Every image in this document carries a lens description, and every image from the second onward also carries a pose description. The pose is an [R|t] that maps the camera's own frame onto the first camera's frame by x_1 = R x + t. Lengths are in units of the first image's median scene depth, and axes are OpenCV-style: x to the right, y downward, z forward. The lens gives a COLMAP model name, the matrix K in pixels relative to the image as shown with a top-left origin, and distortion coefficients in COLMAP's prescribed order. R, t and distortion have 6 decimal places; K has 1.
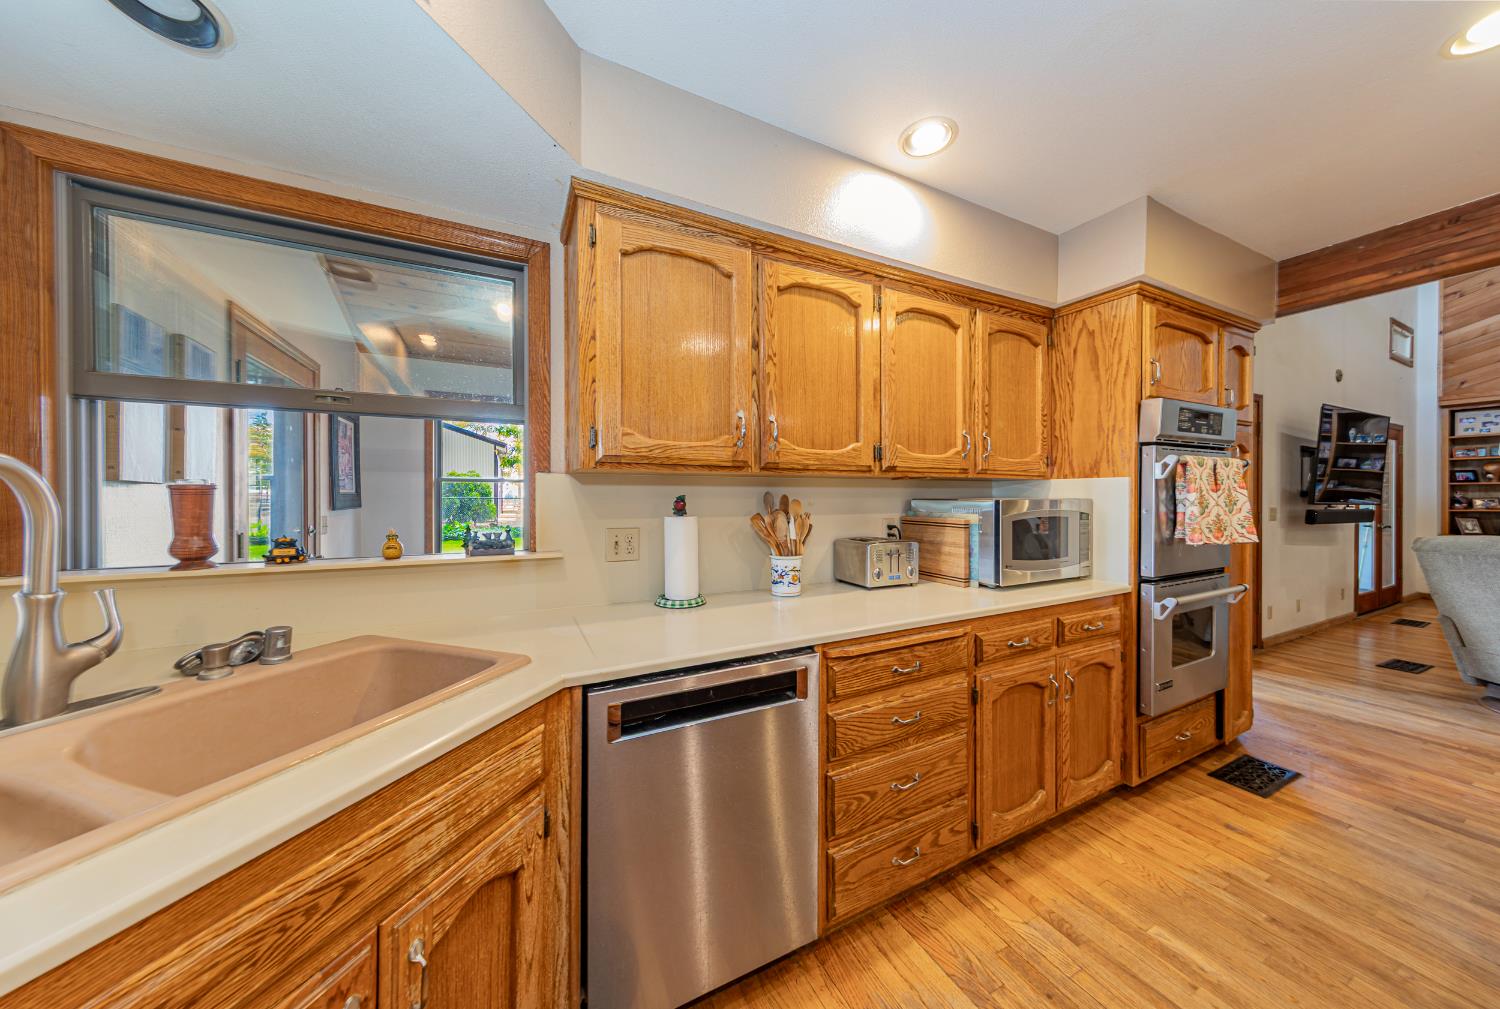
lens RADIAL K [[487.2, 0, 746.1], [0, 487.2, 489.4], [0, 0, 1]] dist [0.007315, -0.000047]
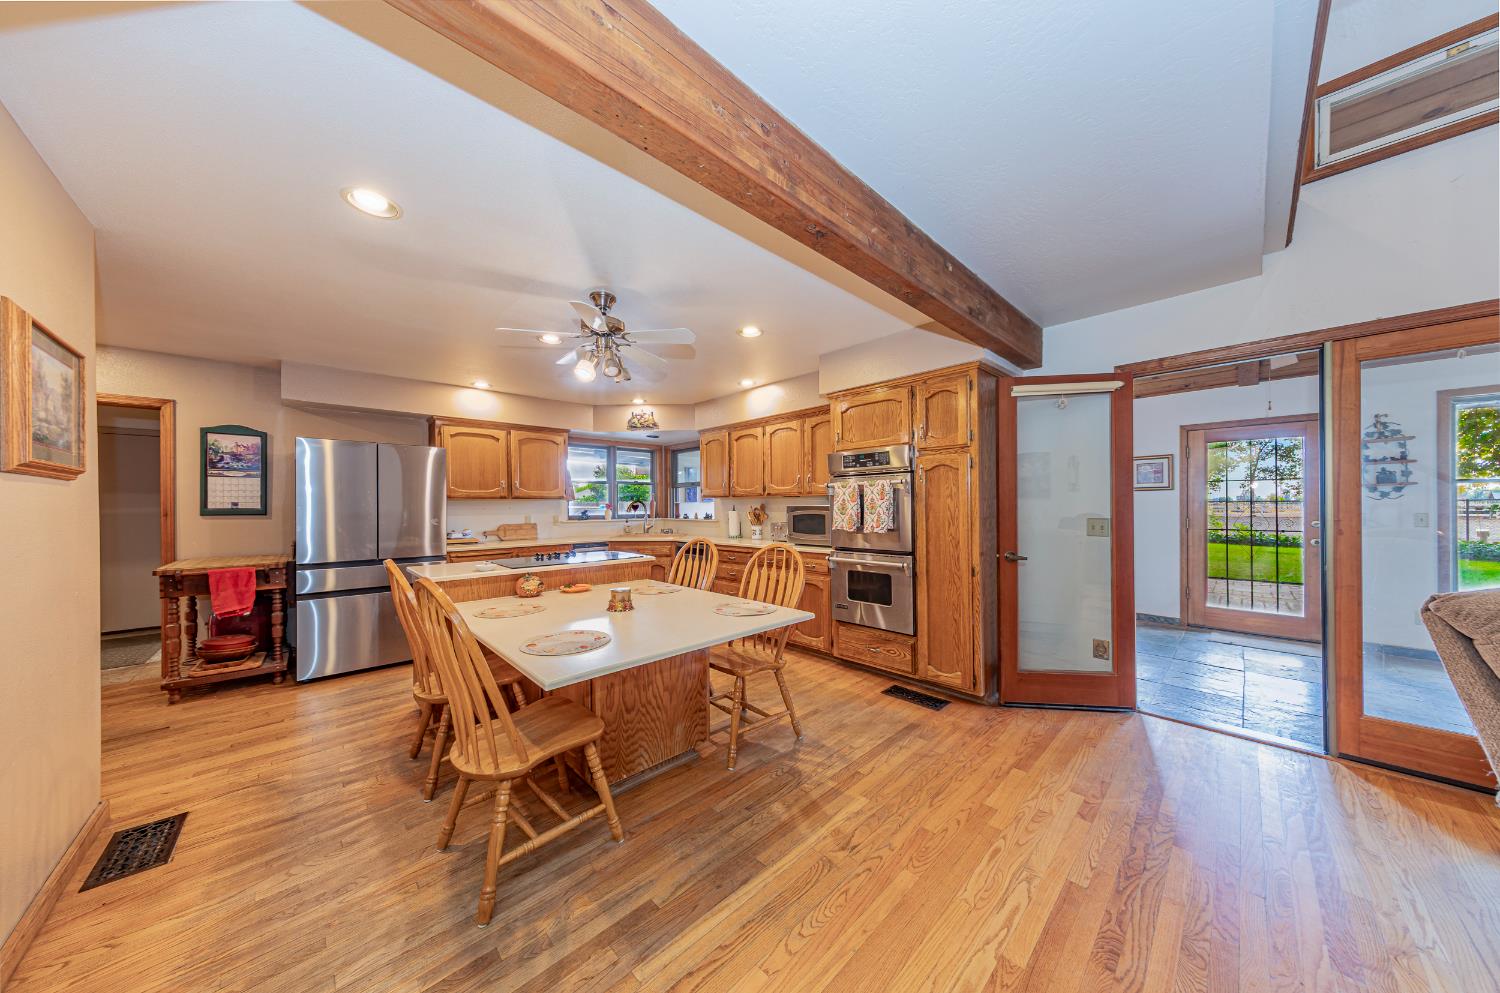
lens RADIAL K [[462.3, 0, 750.3], [0, 462.3, 506.4], [0, 0, 1]] dist [0.002514, 0.000108]
pose [[0.284578, -0.000866, -0.958652, 3.004003], [0.013498, 0.999904, 0.003103, 0.015769], [0.958558, -0.013823, 0.284563, 0.223802]]
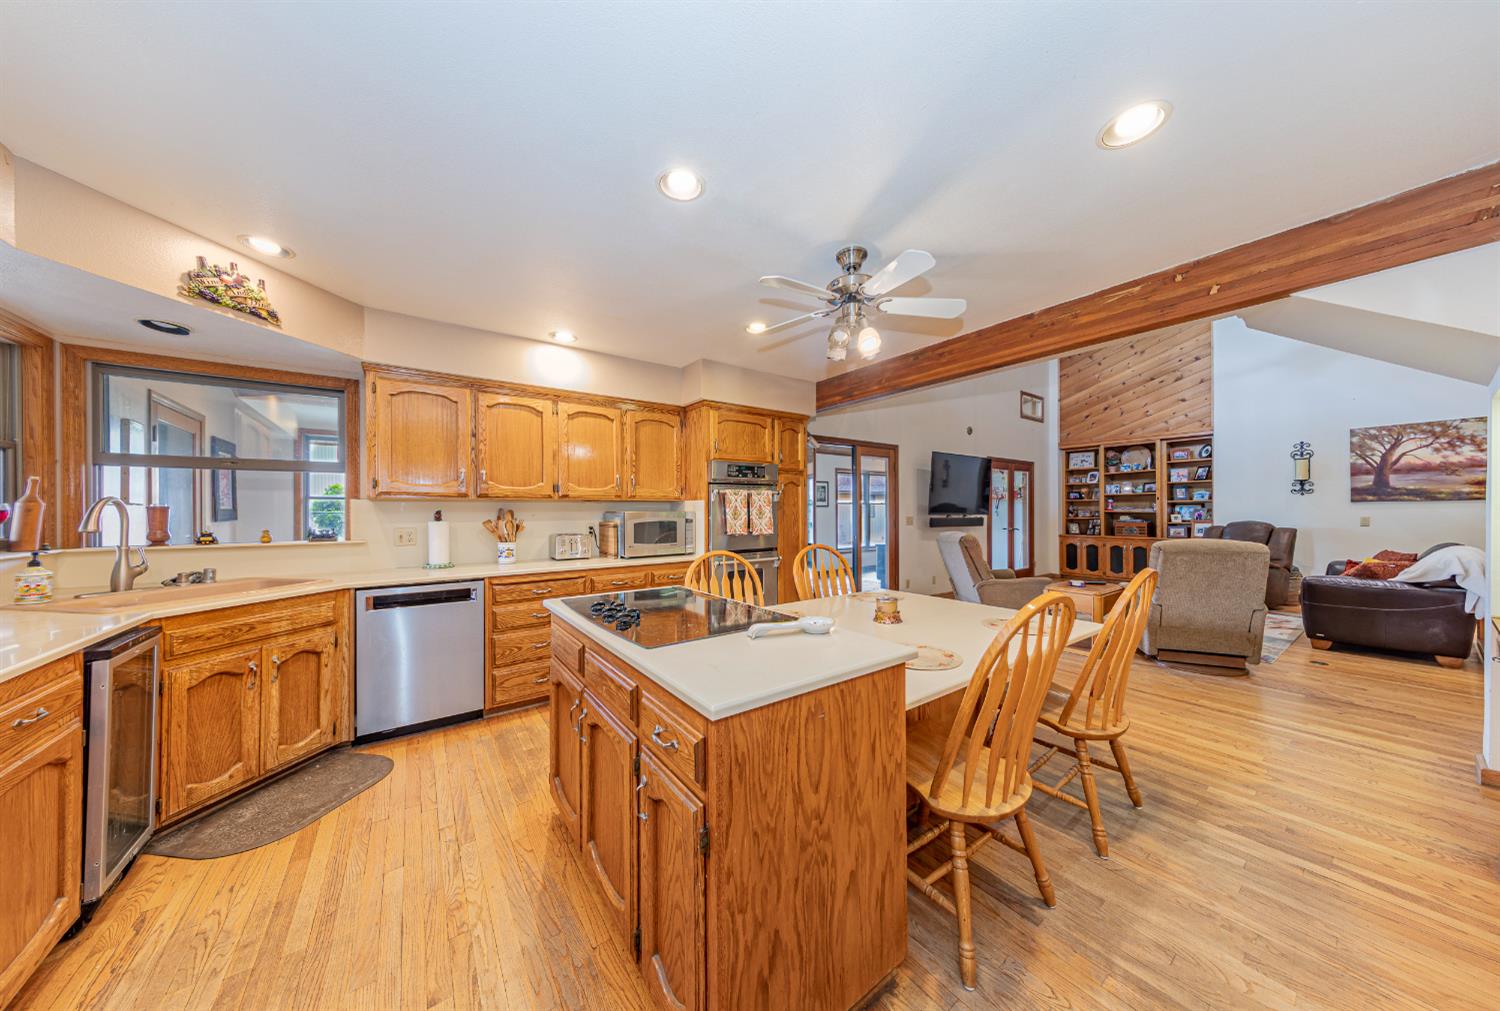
lens RADIAL K [[487.2, 0, 747.1], [0, 487.2, 501.2], [0, 0, 1]] dist [0.007315, -0.000047]
pose [[0.988343, 0.000251, 0.152247, 0.817234], [0.000069, 0.999998, -0.002096, -0.021277], [-0.152247, 0.002082, 0.988340, -1.142456]]
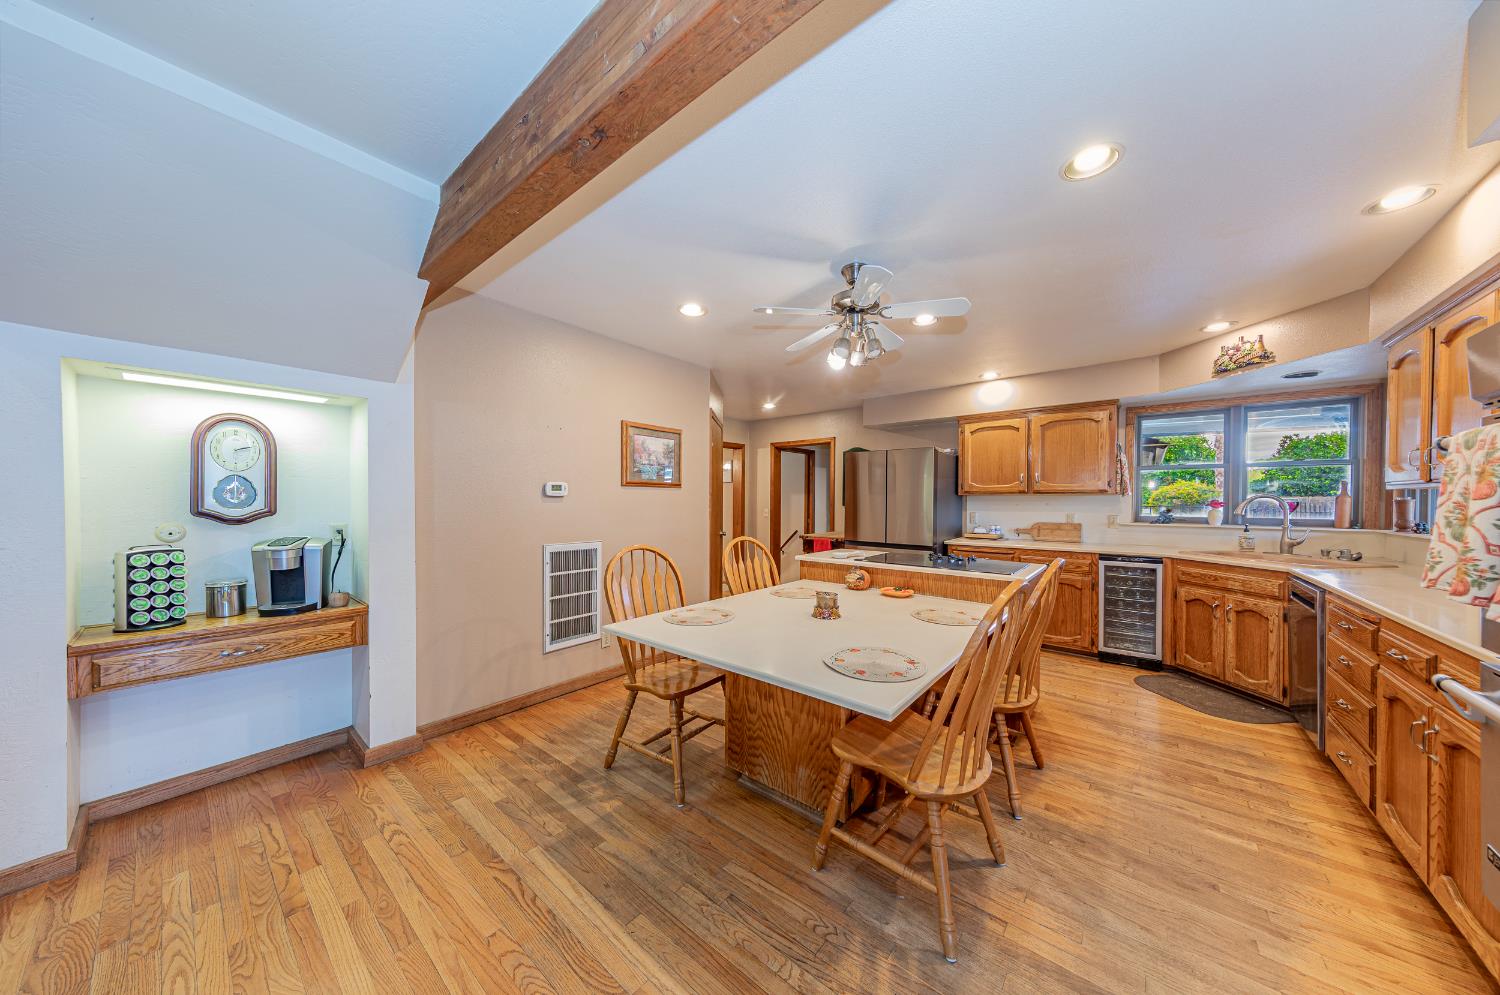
lens RADIAL K [[471.6, 0, 763.4], [0, 471.6, 500.6], [0, 0, 1]] dist [0.005743, -0.000029]
pose [[-0.909629, -0.006900, -0.415363, 2.203157], [-0.003322, 0.999951, -0.009334, 0.024459], [0.415408, -0.007111, -0.909608, 1.413589]]
